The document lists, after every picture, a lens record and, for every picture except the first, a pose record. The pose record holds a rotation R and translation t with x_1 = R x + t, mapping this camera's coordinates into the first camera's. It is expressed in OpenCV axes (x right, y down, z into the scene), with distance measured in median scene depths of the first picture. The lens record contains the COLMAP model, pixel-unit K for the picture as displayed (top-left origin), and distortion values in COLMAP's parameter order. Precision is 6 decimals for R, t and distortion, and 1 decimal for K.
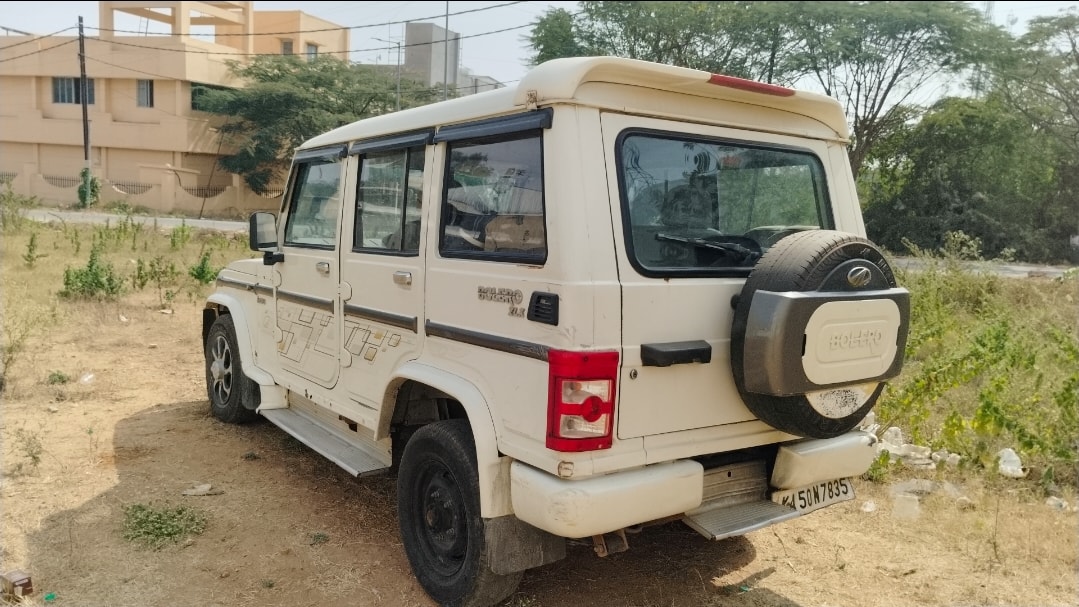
lens RADIAL K [[861.2, 0, 534.8], [0, 861.2, 311.5], [0, 0, 1]] dist [0.044370, -0.080360]
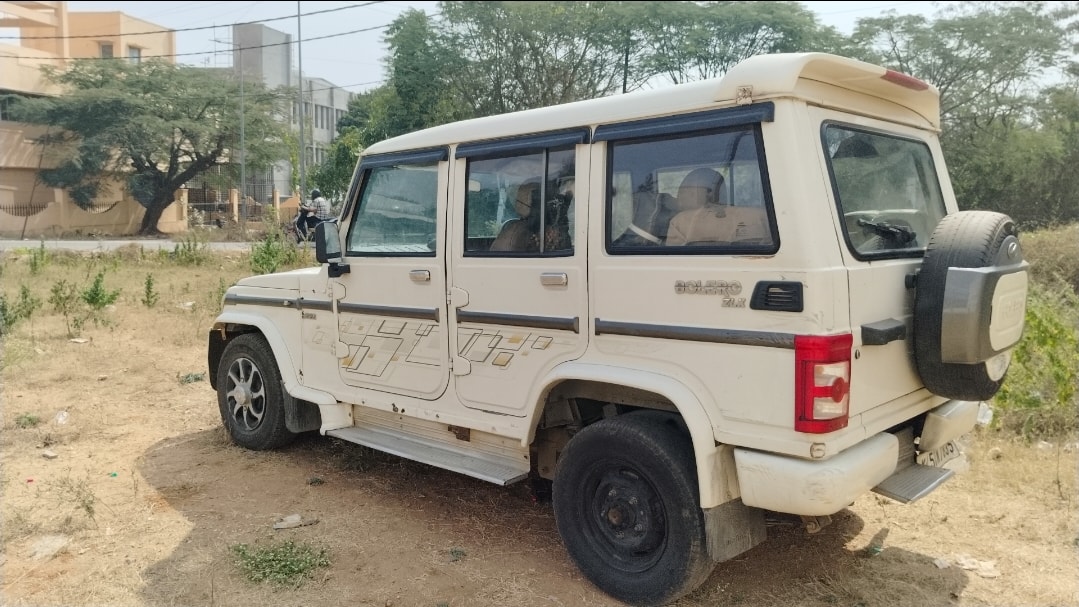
lens RADIAL K [[855.2, 0, 544.3], [0, 855.2, 306.8], [0, 0, 1]] dist [0.045423, -0.080156]
pose [[0.976166, -0.067434, 0.206285, -0.376673], [0.068464, 0.997651, 0.002150, -0.010373], [-0.205946, 0.012024, 0.978490, 0.044029]]
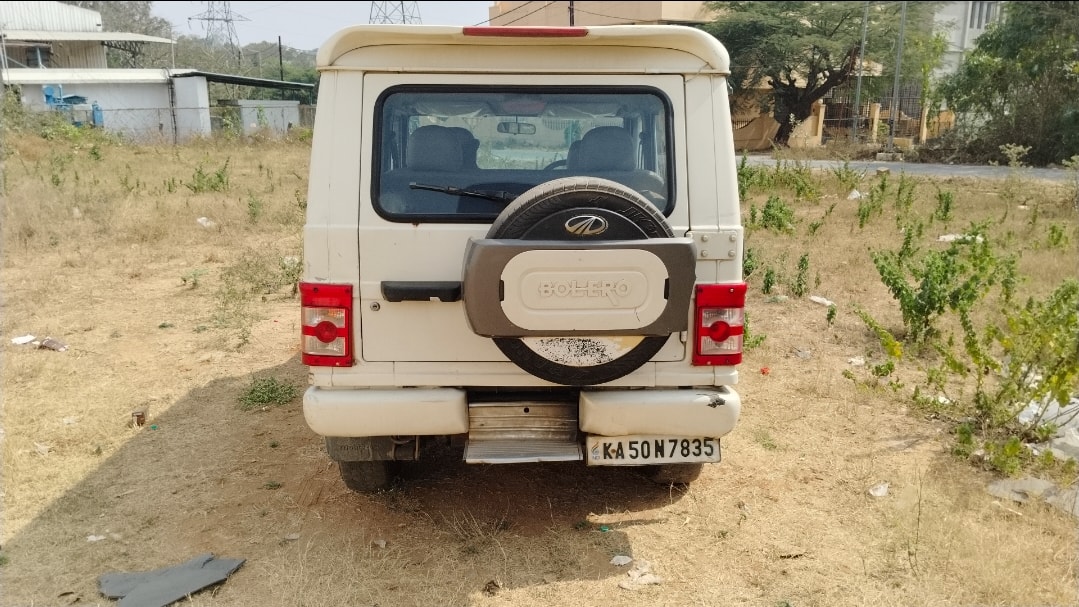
lens RADIAL K [[855.2, 0, 527.4], [0, 855.2, 327.0], [0, 0, 1]] dist [0.045423, -0.080156]
pose [[0.824487, 0.087008, -0.559152, 0.744265], [-0.031084, 0.993580, 0.108775, -0.024879], [0.565027, -0.072303, 0.821898, 0.137068]]
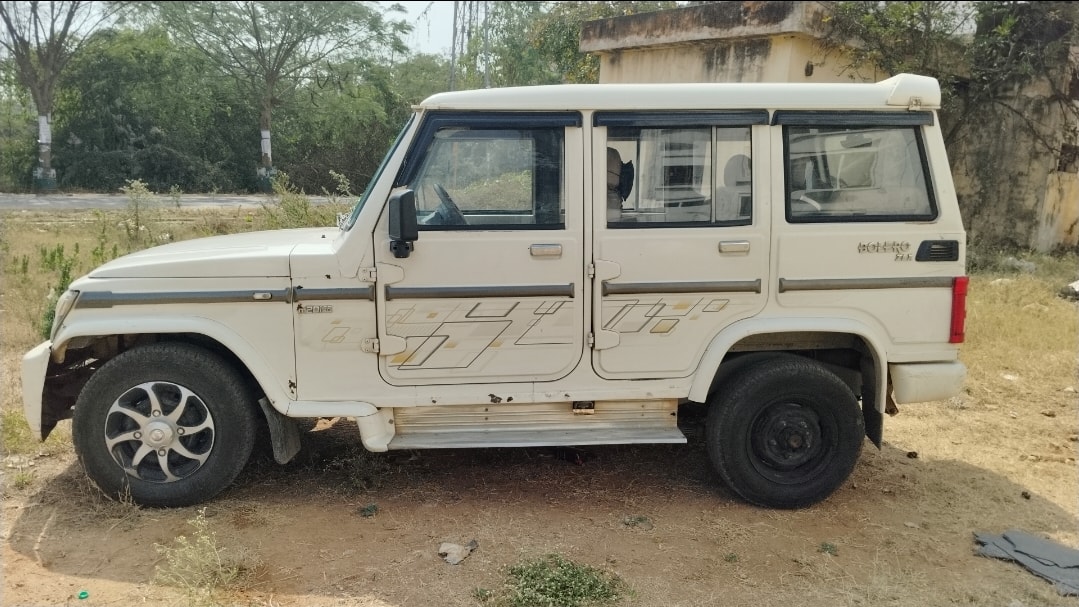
lens RADIAL K [[855.2, 0, 530.0], [0, 855.2, 313.4], [0, 0, 1]] dist [0.045423, -0.080156]
pose [[0.468327, -0.173396, 0.866374, -1.258215], [0.097680, 0.984704, 0.144277, -0.140605], [-0.878139, 0.017058, 0.478101, 0.724382]]
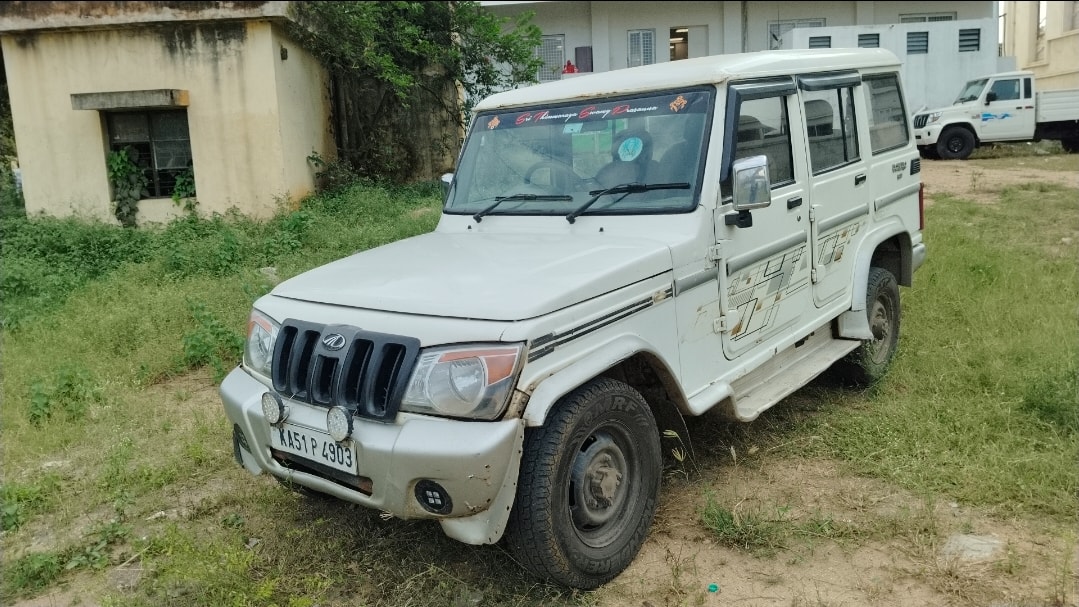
lens RADIAL K [[855.2, 0, 518.3], [0, 855.2, 296.9], [0, 0, 1]] dist [0.045423, -0.080156]
pose [[-0.372666, -0.186327, 0.909067, -1.311886], [0.167077, 0.950152, 0.263240, -0.268472], [-0.912801, 0.249985, -0.322958, 1.571860]]
